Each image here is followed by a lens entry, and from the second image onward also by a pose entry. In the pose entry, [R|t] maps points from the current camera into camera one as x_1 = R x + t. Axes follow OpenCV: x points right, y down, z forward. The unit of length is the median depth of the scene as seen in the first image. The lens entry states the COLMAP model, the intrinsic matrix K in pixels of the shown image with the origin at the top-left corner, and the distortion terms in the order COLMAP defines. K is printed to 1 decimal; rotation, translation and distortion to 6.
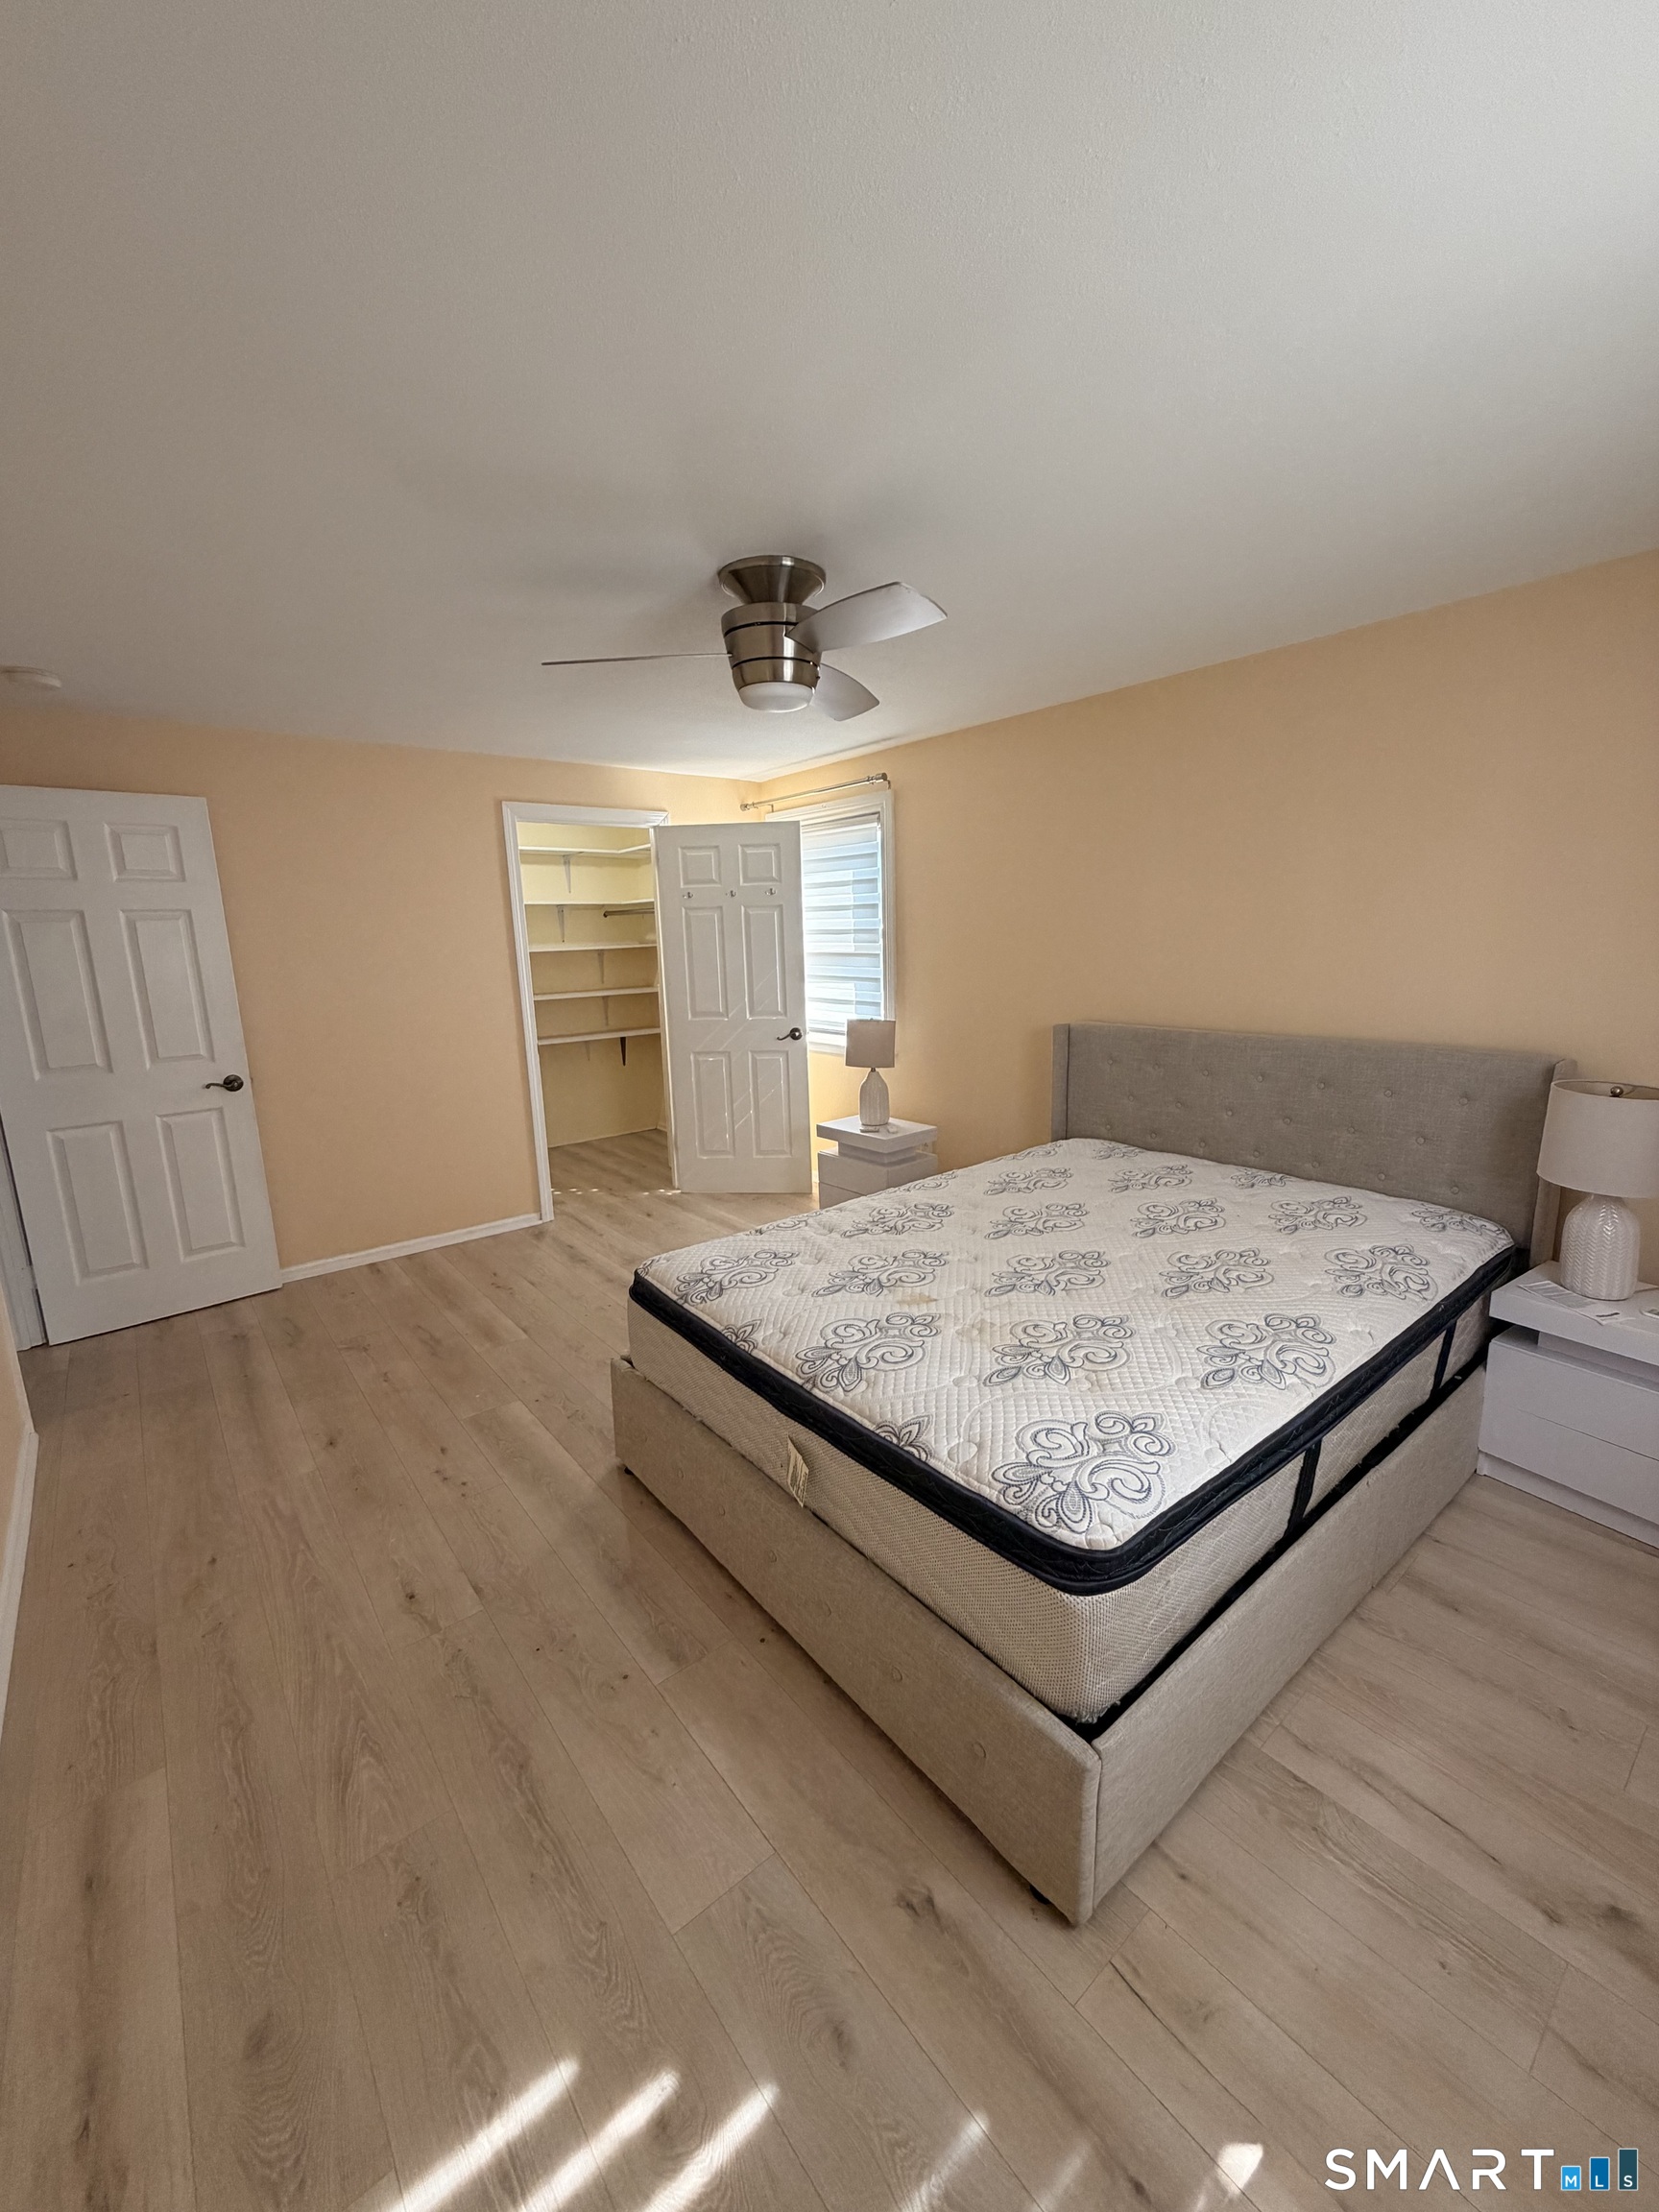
lens RADIAL K [[886.2, 0, 832.4], [0, 886.2, 1095.7], [0, 0, 1]] dist [0.001409, 0.000699]
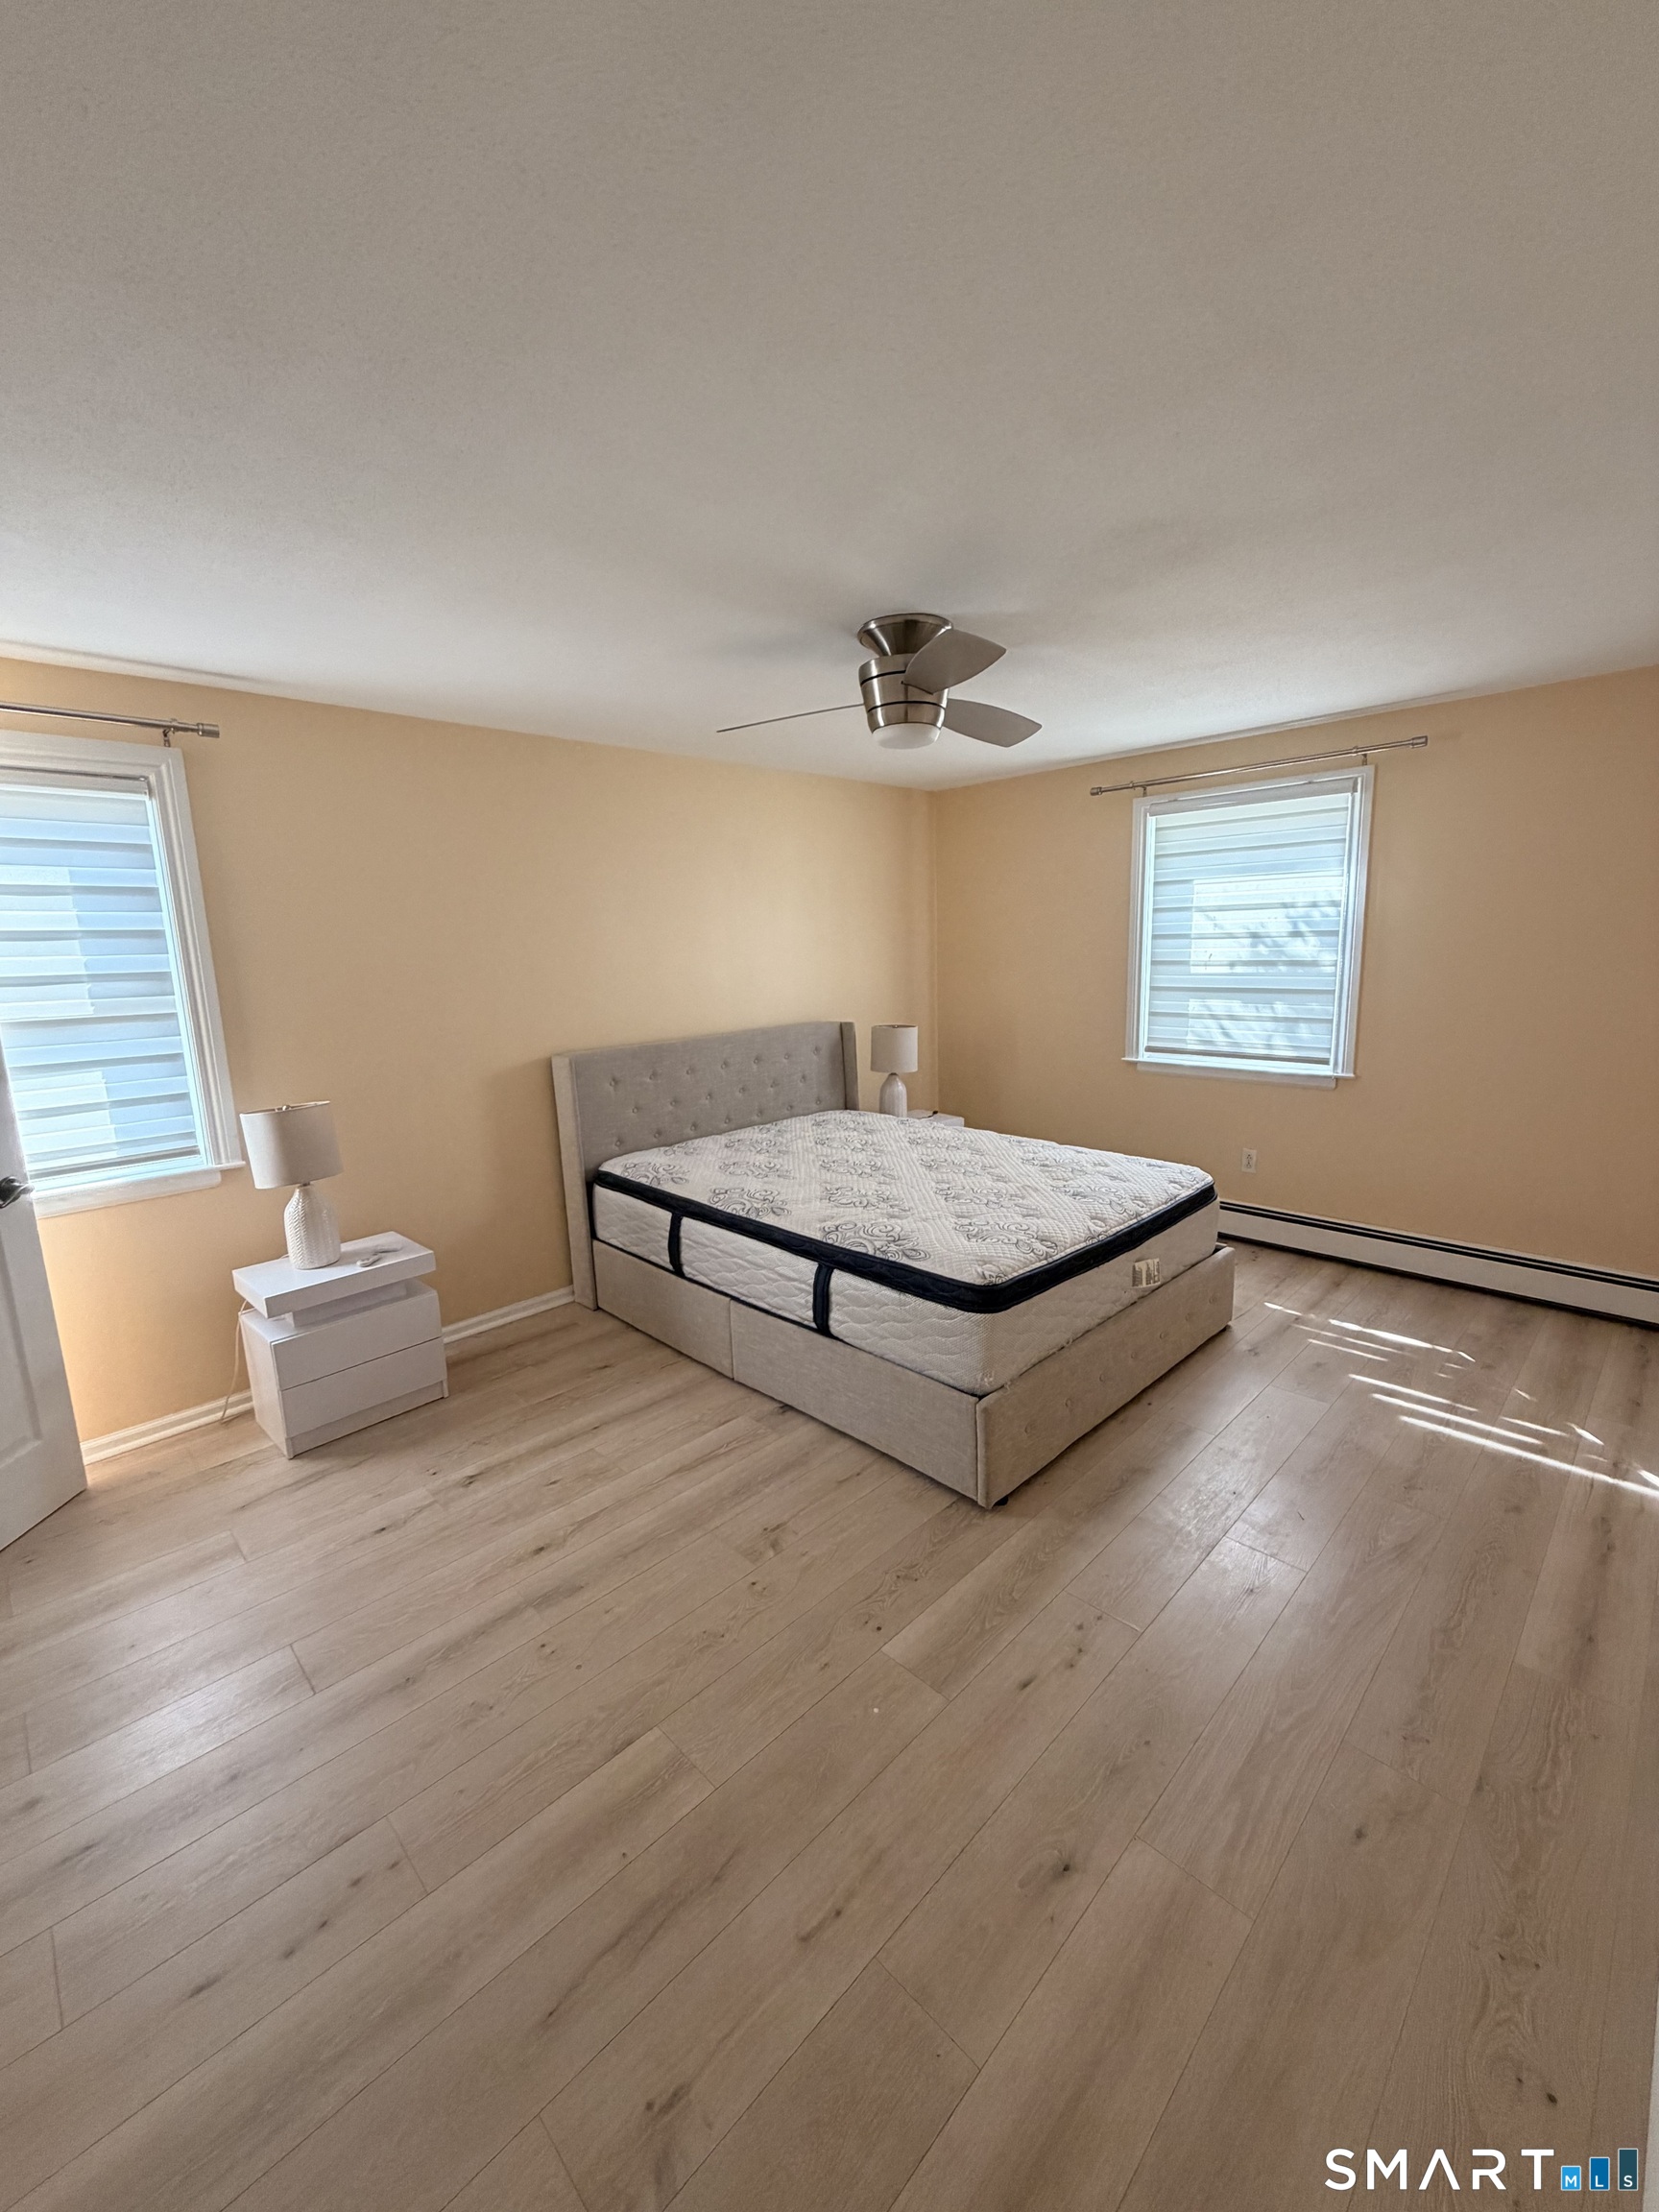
lens RADIAL K [[876.3, 0, 829.5], [0, 876.3, 1106.0], [0, 0, 1]] dist [0.000581, 0.000099]
pose [[-0.098506, -0.149367, 0.983863, -0.797181], [0.219753, 0.960999, 0.167898, -0.138667], [-0.970569, 0.232746, -0.061840, 0.843205]]
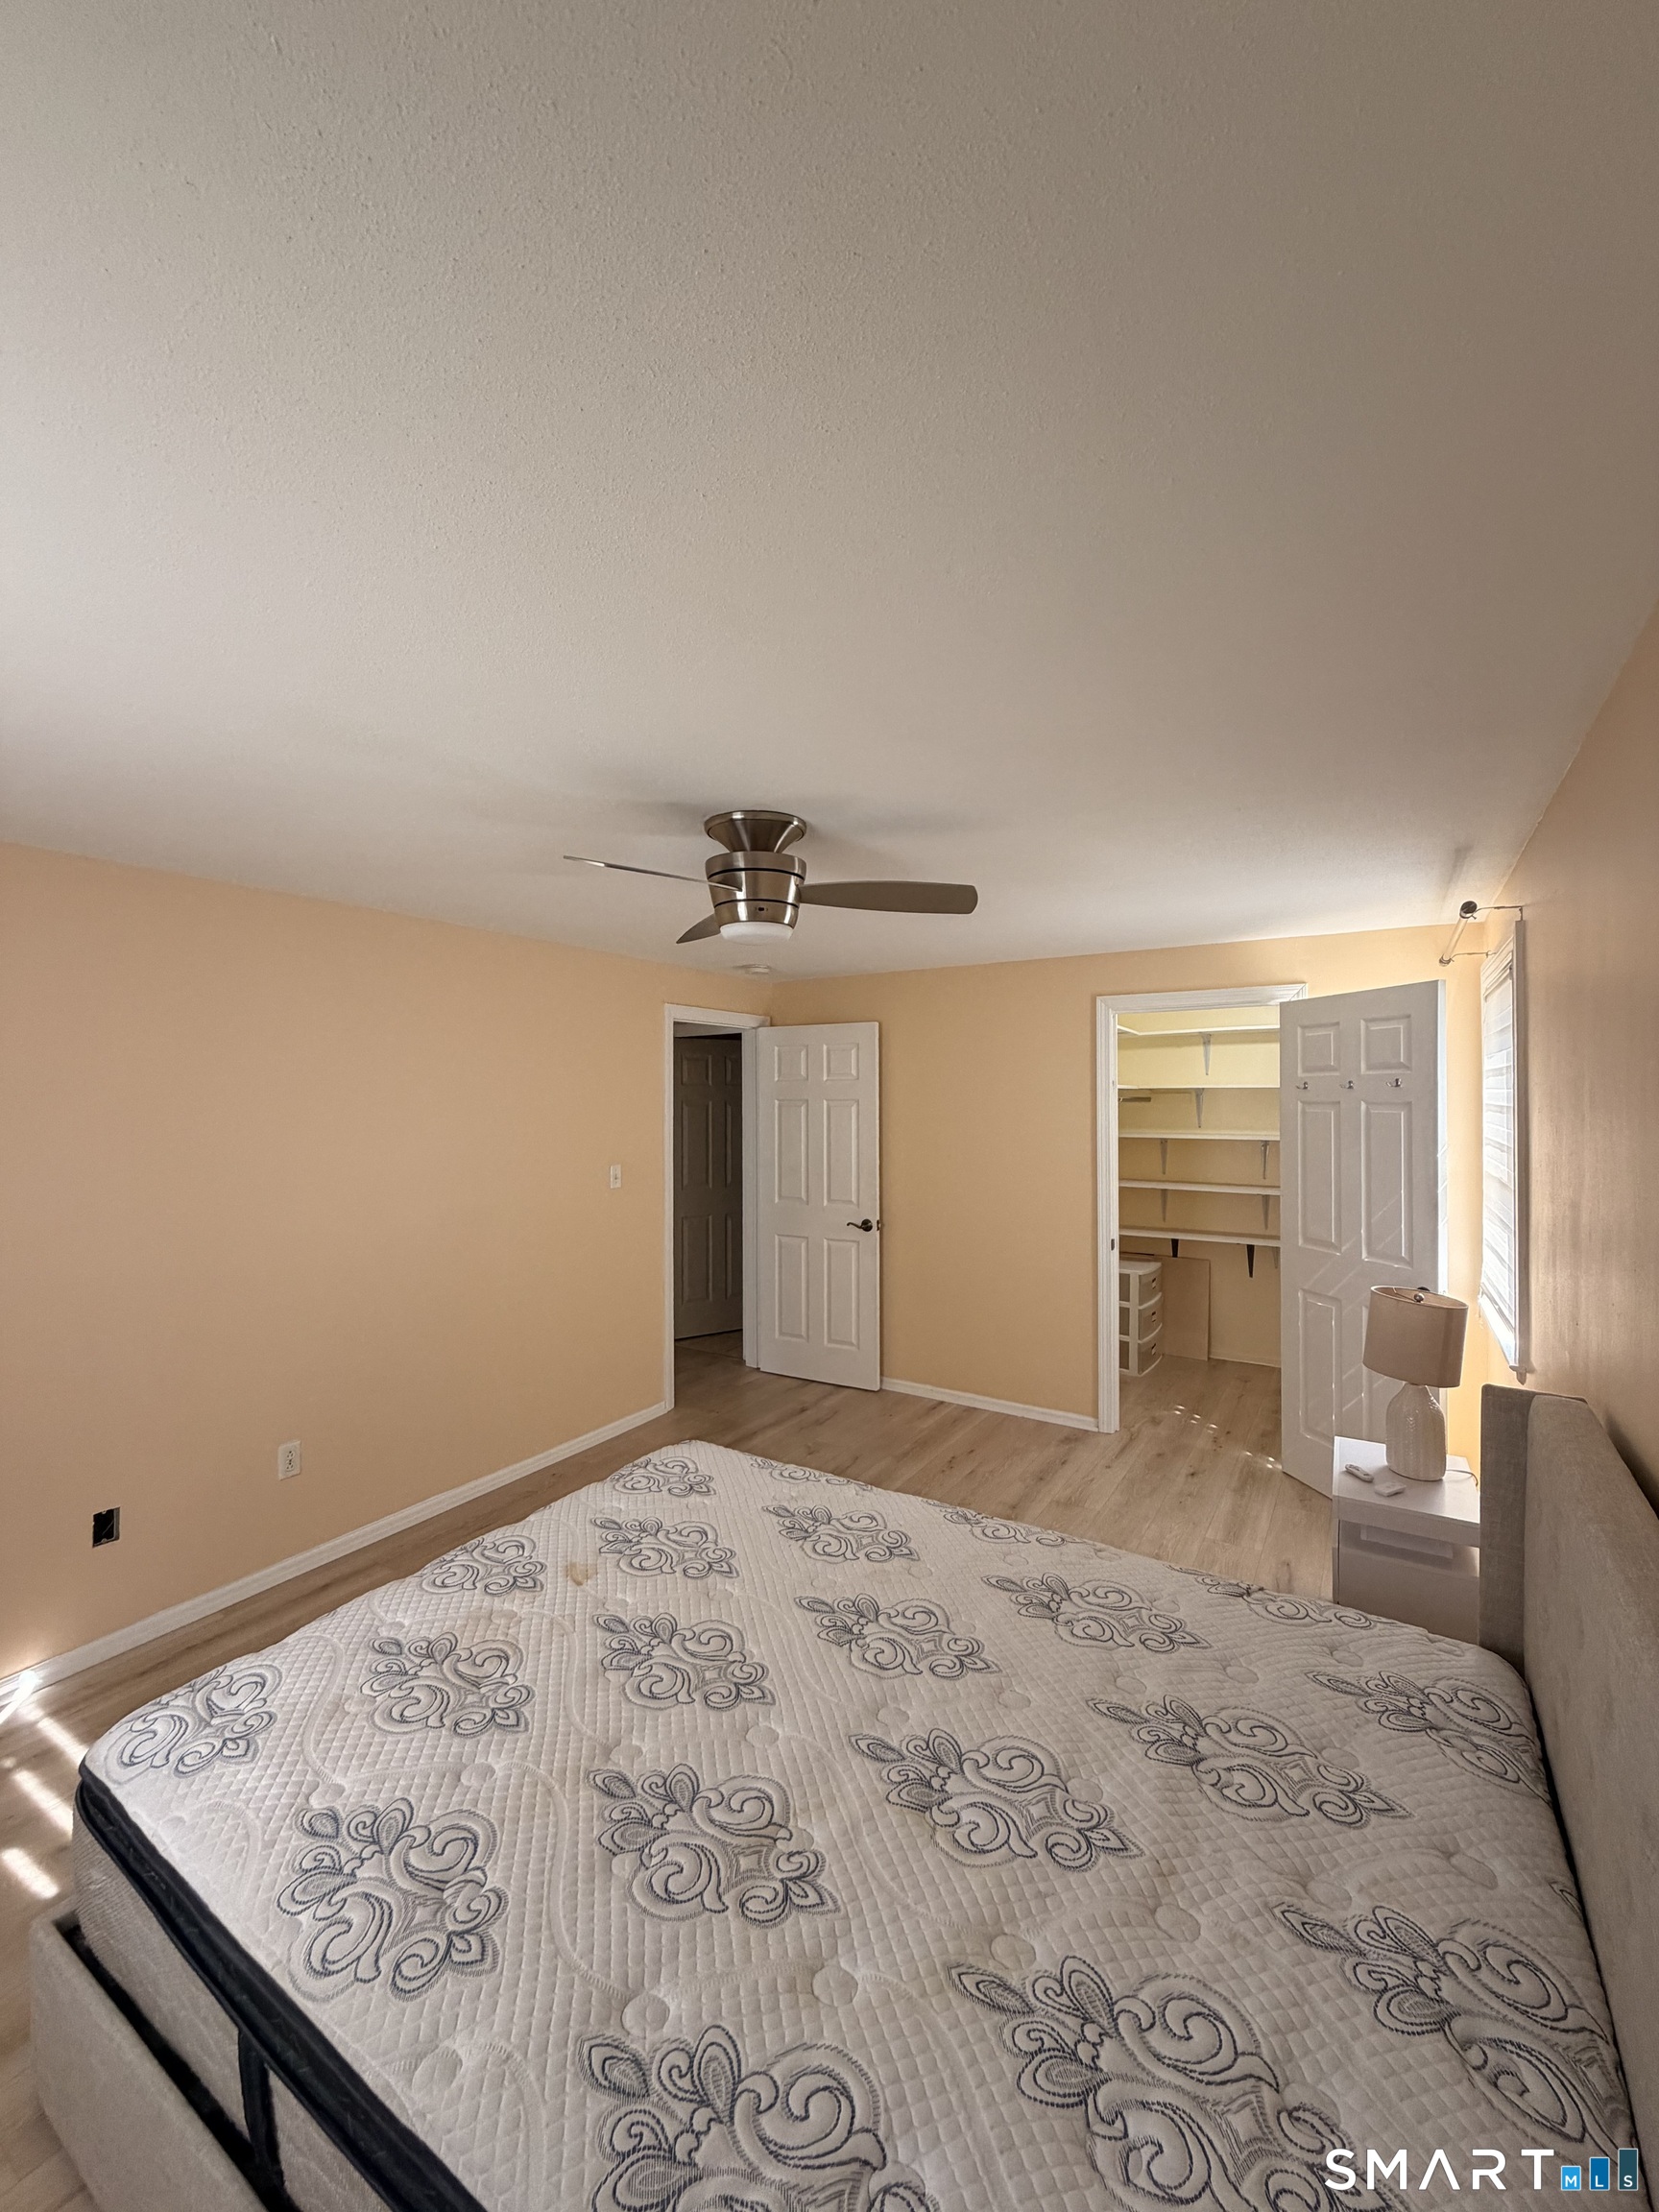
lens RADIAL K [[886.2, 0, 832.4], [0, 886.2, 1095.7], [0, 0, 1]] dist [0.001409, 0.000699]
pose [[0.315689, 0.024819, -0.948538, 0.635621], [-0.182668, 0.982548, -0.035086, -0.164872], [0.931114, 0.184344, 0.314713, 0.533201]]
